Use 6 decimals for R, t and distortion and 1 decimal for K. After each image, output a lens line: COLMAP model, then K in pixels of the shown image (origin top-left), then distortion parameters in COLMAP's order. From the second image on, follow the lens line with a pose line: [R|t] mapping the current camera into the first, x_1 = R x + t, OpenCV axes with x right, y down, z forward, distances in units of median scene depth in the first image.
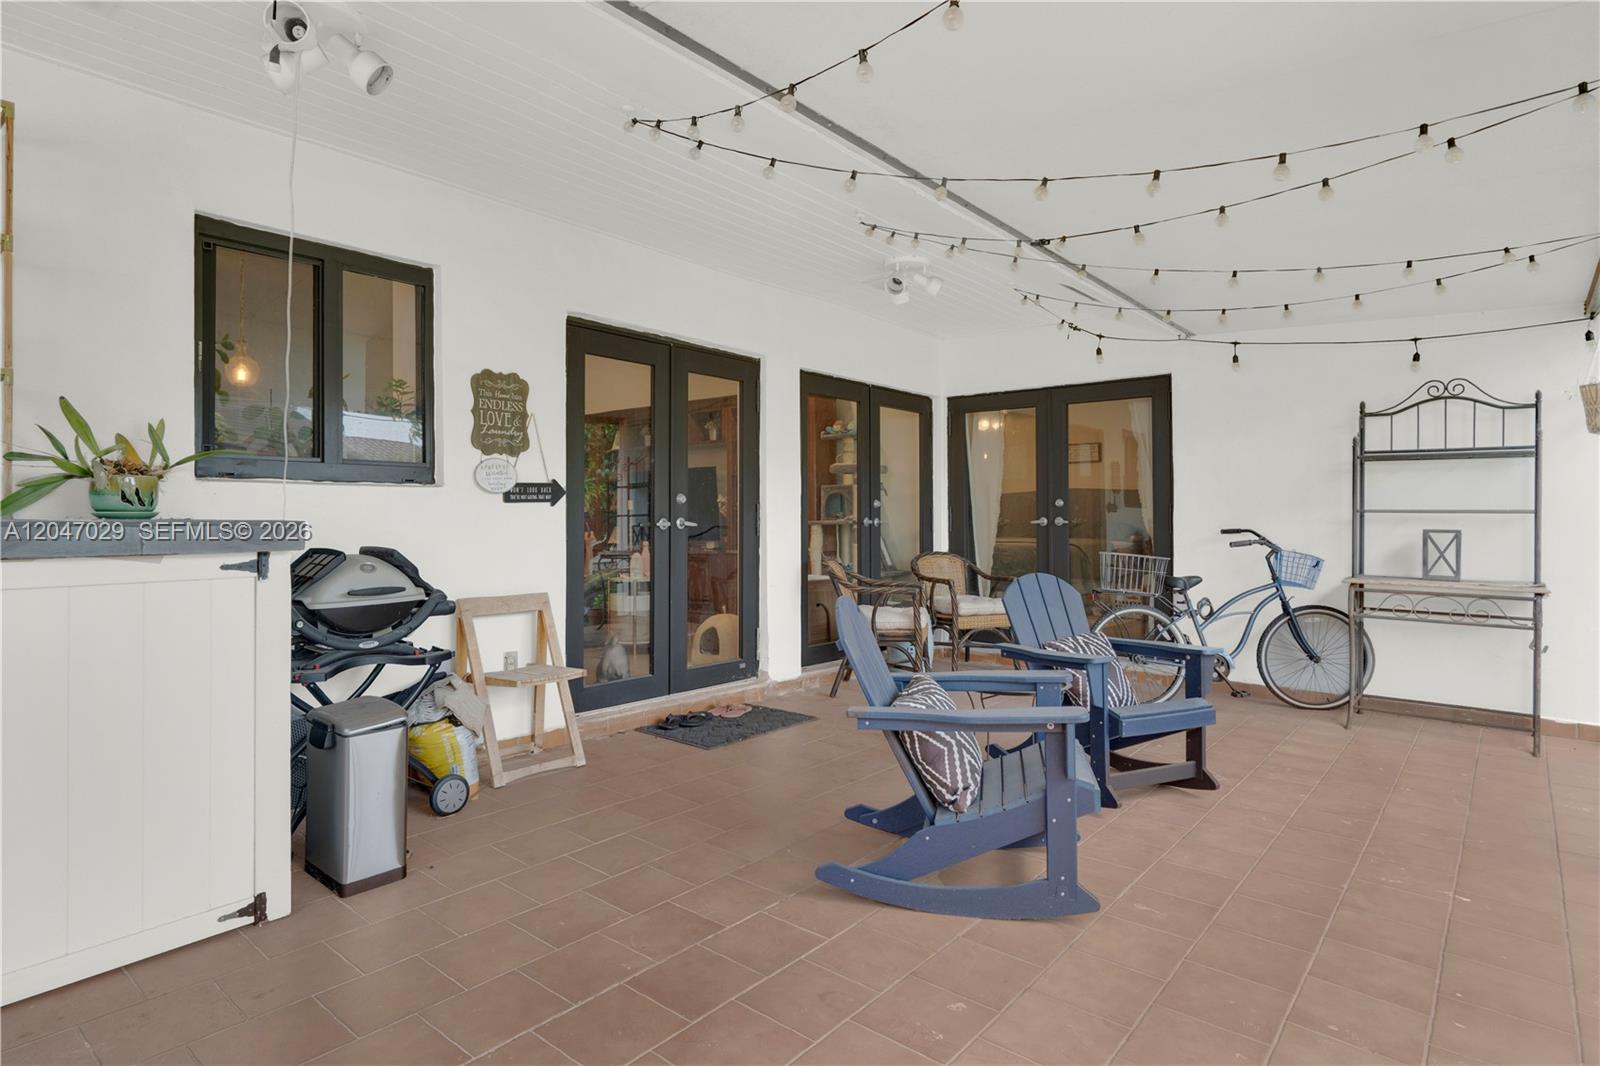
lens RADIAL K [[855.6, 0, 797.7], [0, 855.6, 523.3], [0, 0, 1]] dist [-0.022848, -0.000588]
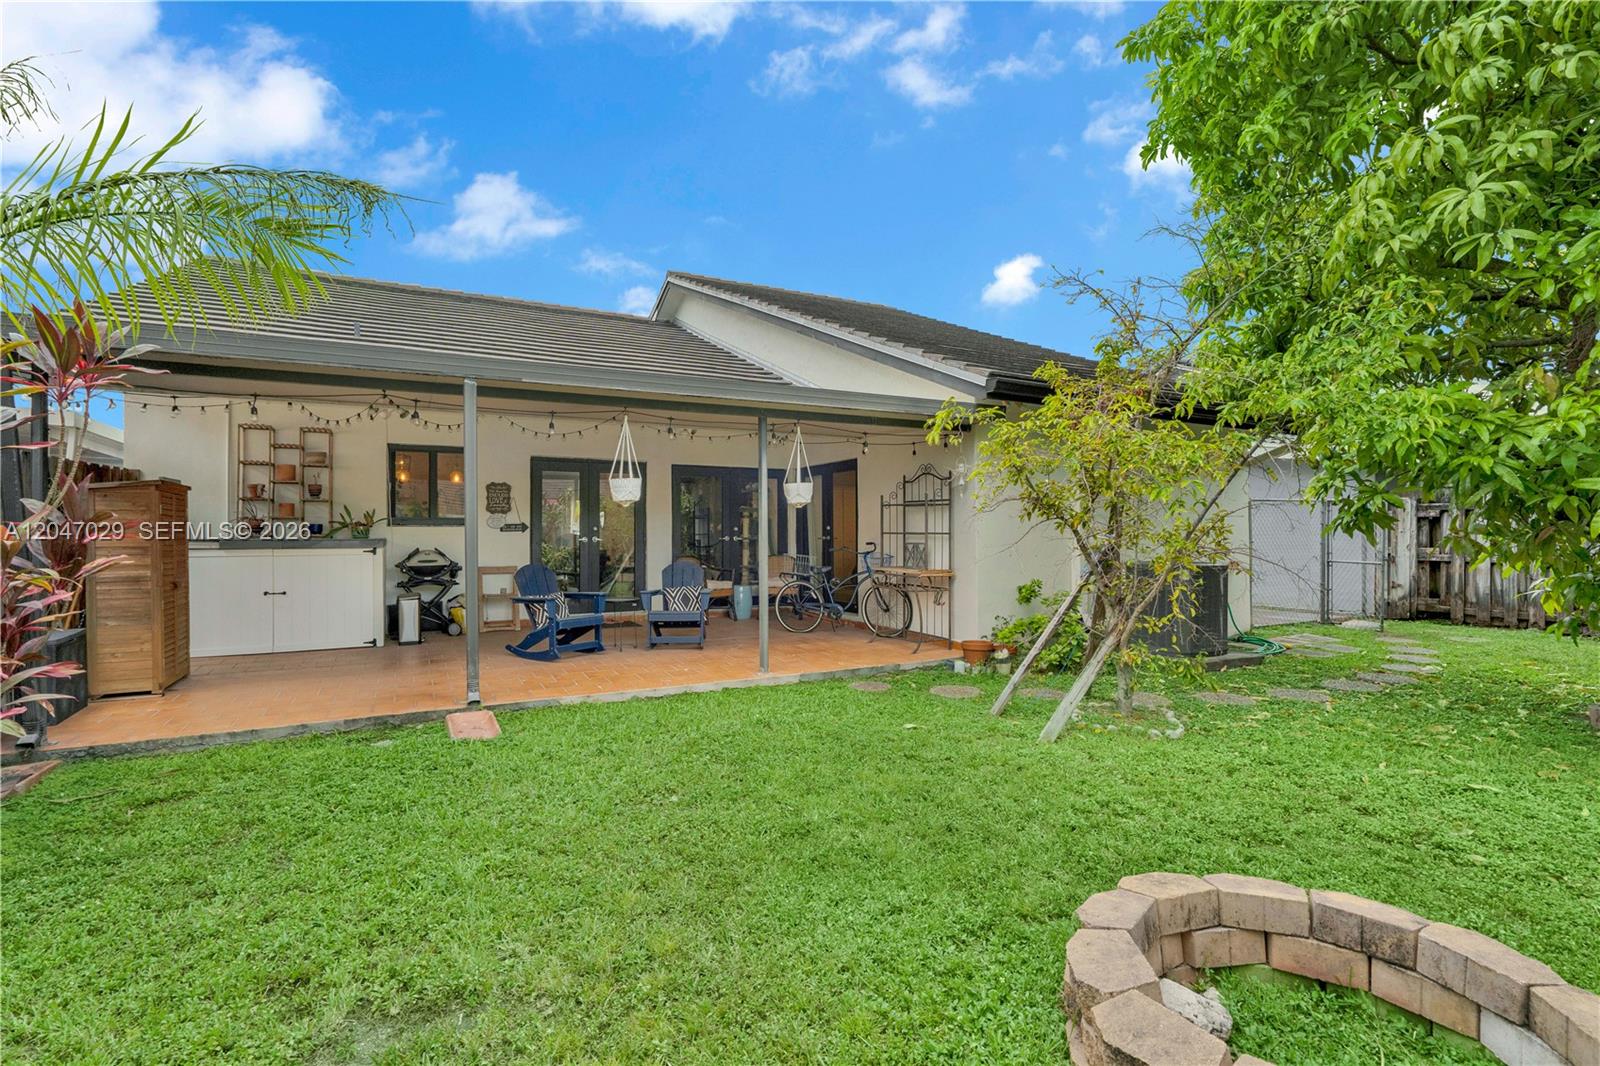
lens RADIAL K [[749.3, 0, 801.0], [0, 749.3, 535.5], [0, 0, 1]] dist [0.000908, 0.000015]
pose [[0.931071, 0.001204, -0.364836, 1.369323], [-0.000499, 0.999998, 0.002027, -0.016828], [0.364837, -0.001705, 0.931070, -0.826617]]
